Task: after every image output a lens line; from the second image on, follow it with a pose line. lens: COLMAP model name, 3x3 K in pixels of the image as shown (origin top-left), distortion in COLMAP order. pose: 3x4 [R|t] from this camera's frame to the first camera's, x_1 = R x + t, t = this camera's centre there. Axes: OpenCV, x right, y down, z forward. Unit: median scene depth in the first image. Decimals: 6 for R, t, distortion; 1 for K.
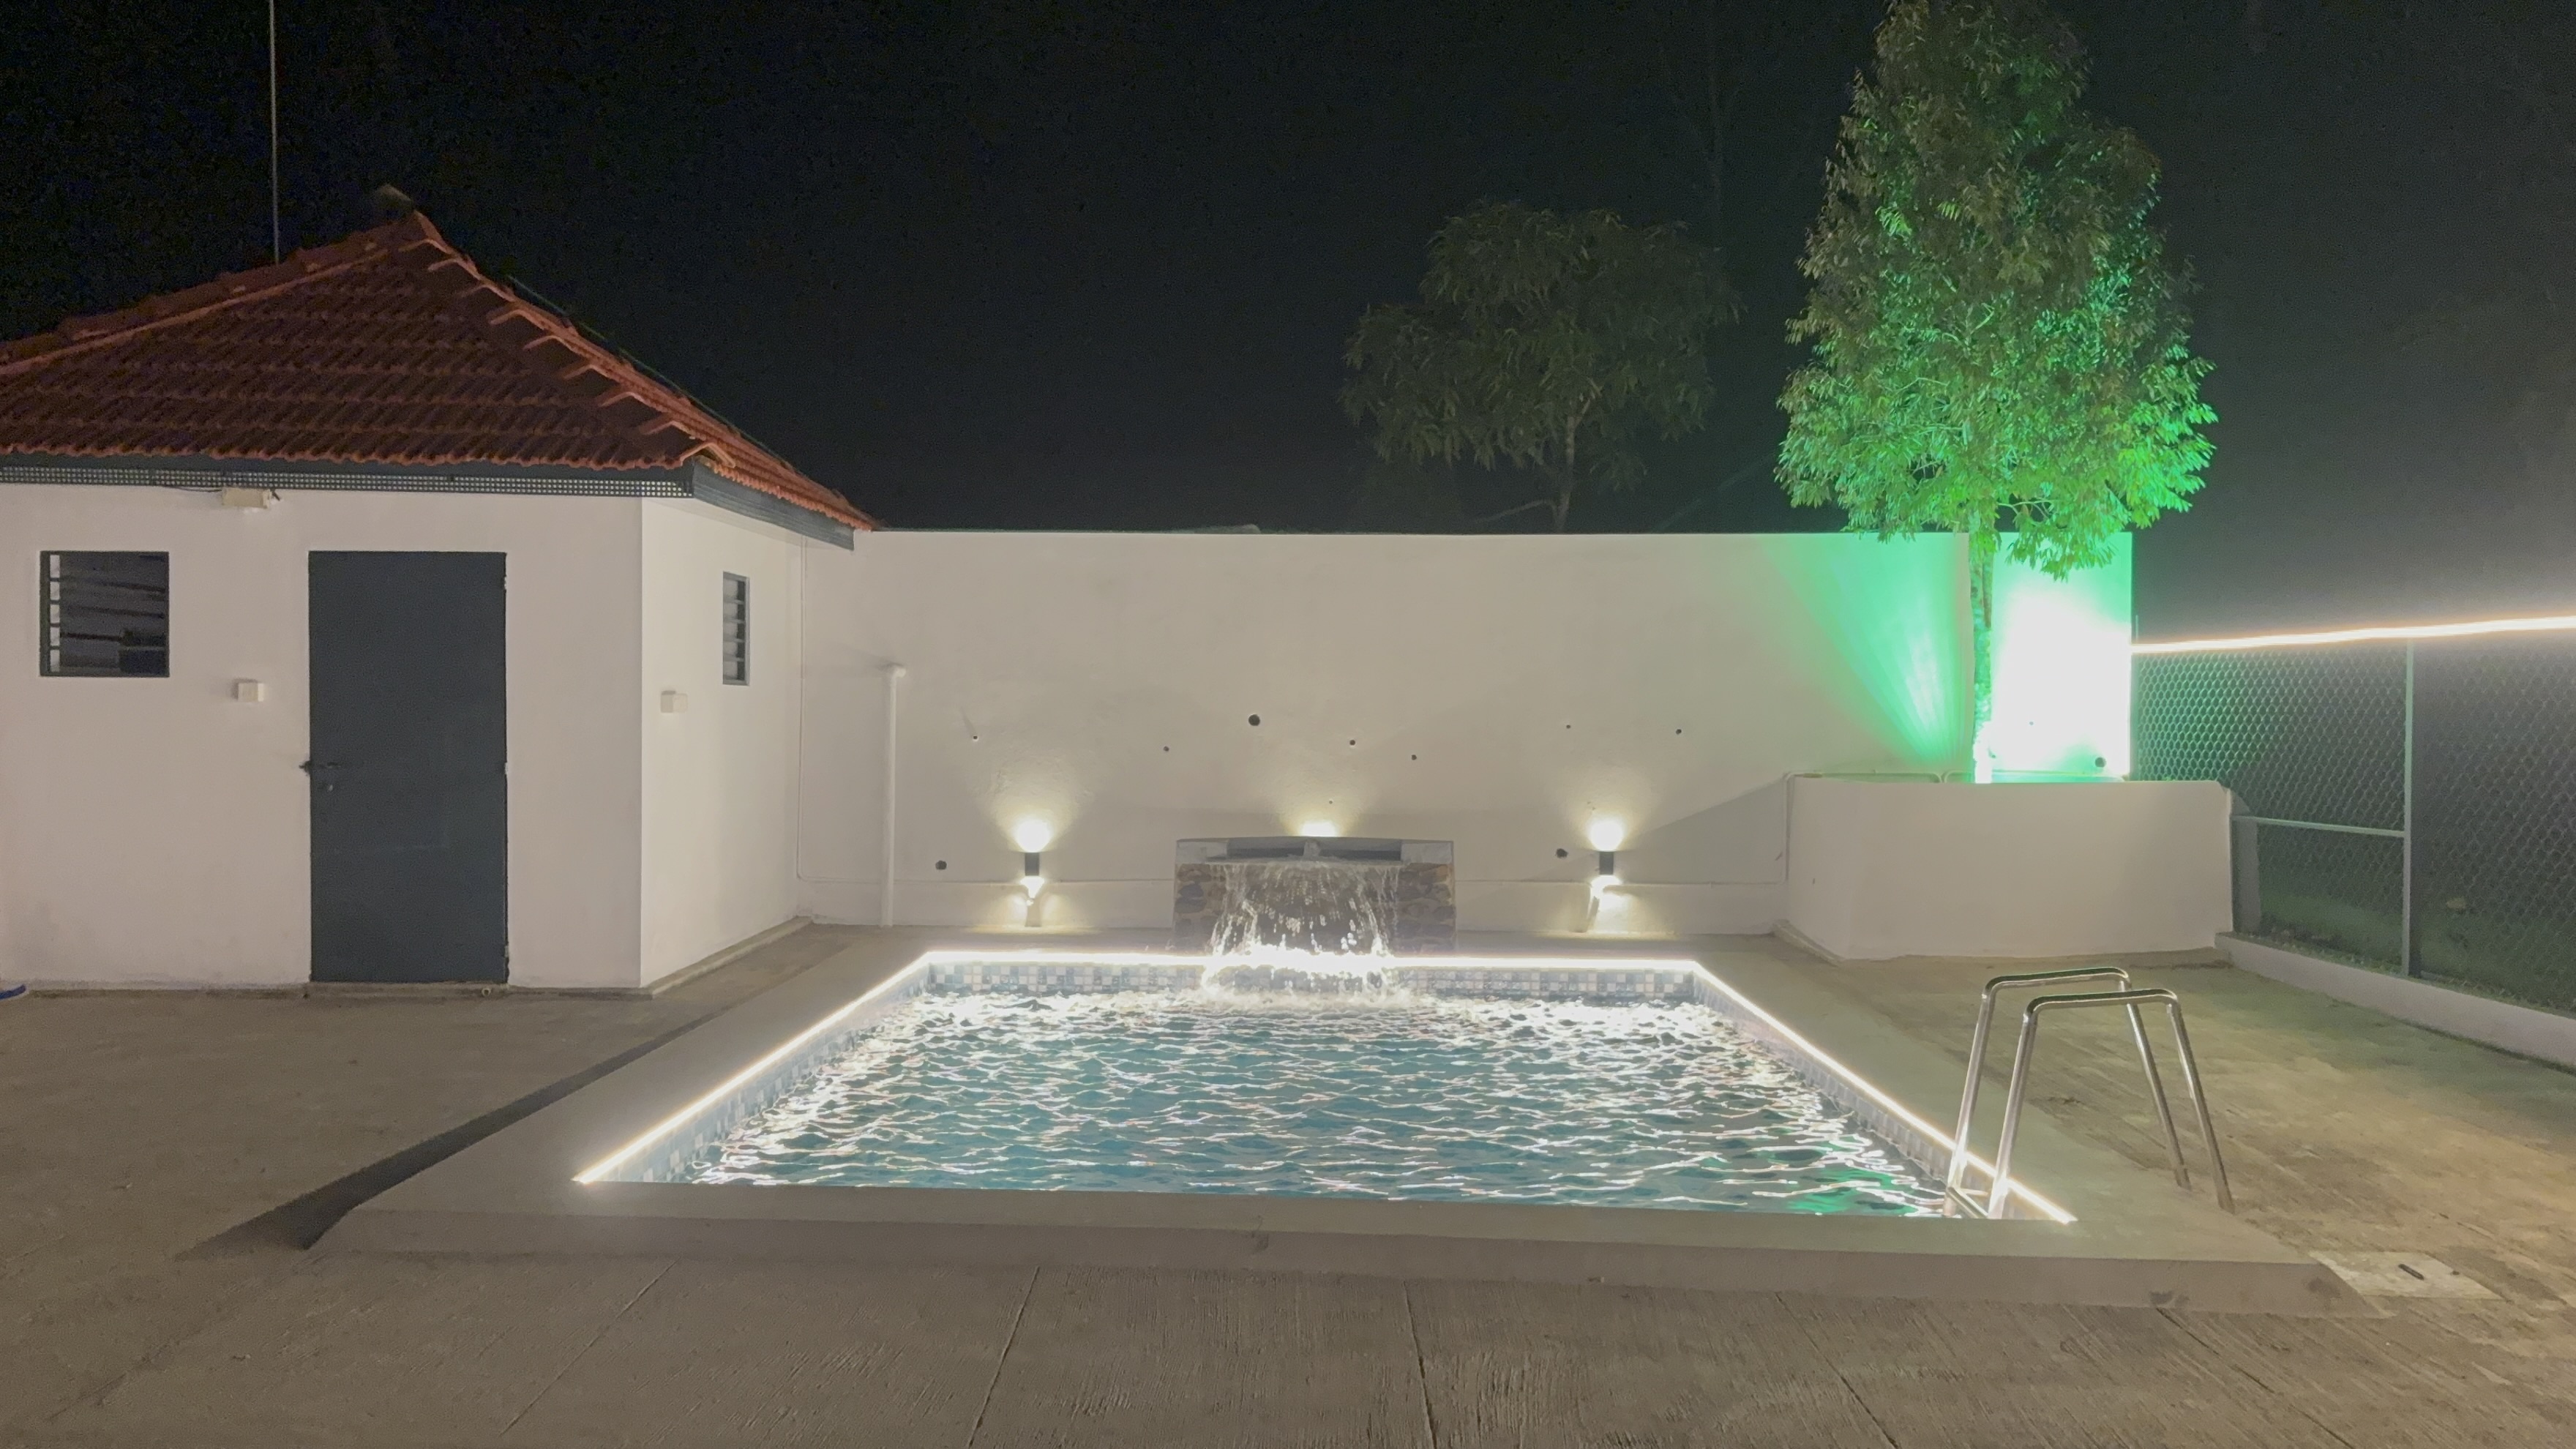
lens RADIAL K [[2408.3, 0, 1288.0], [0, 2408.3, 724.5], [0, 0, 1]] dist [0.134960, -0.000559]
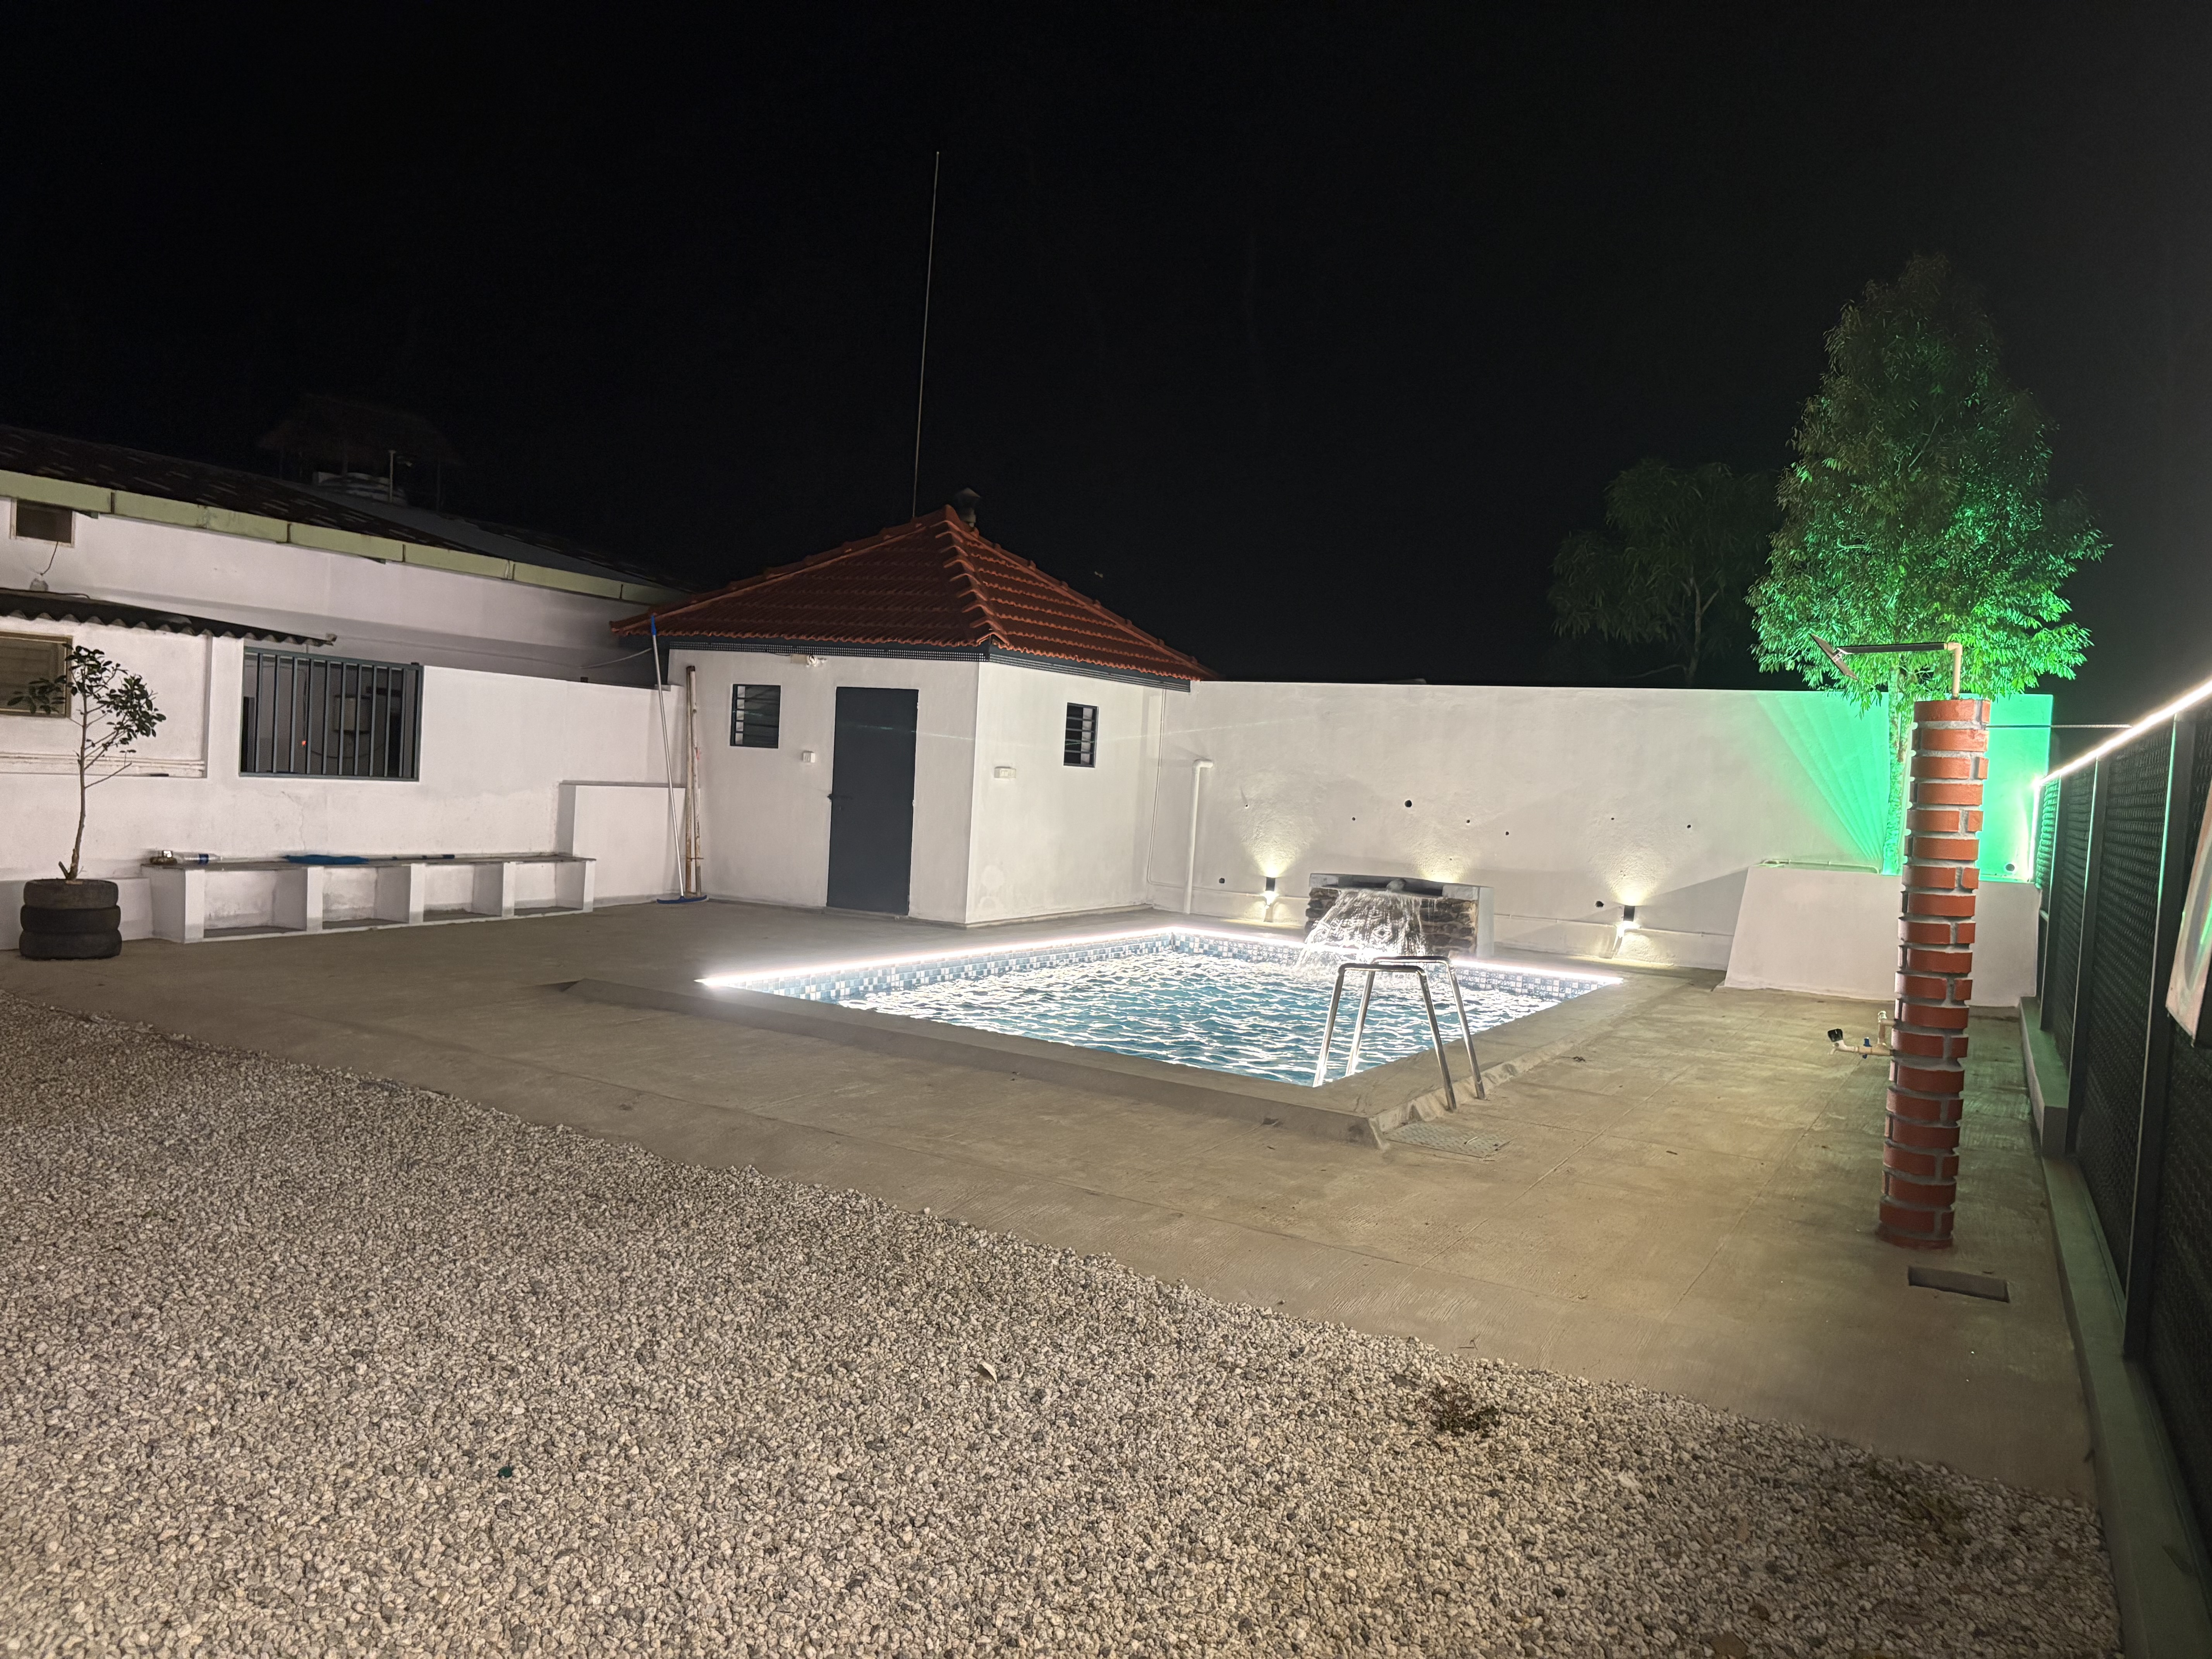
lens RADIAL K [[1650.5, 0, 1106.0], [0, 1650.5, 829.5], [0, 0, 1]] dist [0.204195, -0.001113]
pose [[0.889422, 0.061045, -0.452992, 0.342611], [-0.055882, 0.998130, 0.024787, -0.001428], [0.453657, 0.003268, 0.891170, -0.068912]]
